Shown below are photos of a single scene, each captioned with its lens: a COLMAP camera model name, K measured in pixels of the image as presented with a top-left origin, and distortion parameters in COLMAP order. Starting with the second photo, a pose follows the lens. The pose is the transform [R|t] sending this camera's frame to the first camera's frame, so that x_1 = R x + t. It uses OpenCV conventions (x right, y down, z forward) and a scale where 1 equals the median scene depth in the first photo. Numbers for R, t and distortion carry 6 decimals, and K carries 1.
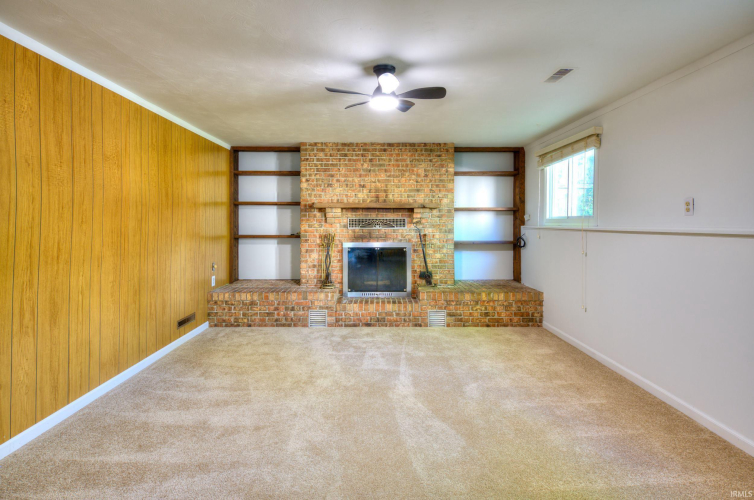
lens RADIAL K [[368.7, 0, 376.7], [0, 368.7, 227.2], [0, 0, 1]] dist [0.002750, -0.001551]
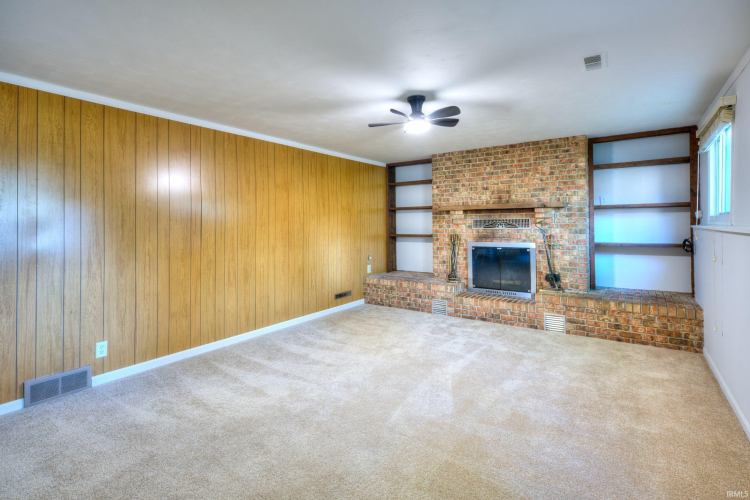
lens RADIAL K [[360.8, 0, 375.9], [0, 360.8, 230.7], [0, 0, 1]] dist [0.001119, -0.000924]
pose [[0.813742, 0.001797, -0.581224, 0.329664], [0.003661, 0.999960, 0.008217, -0.000822], [0.581215, -0.008814, 0.813702, -0.028733]]
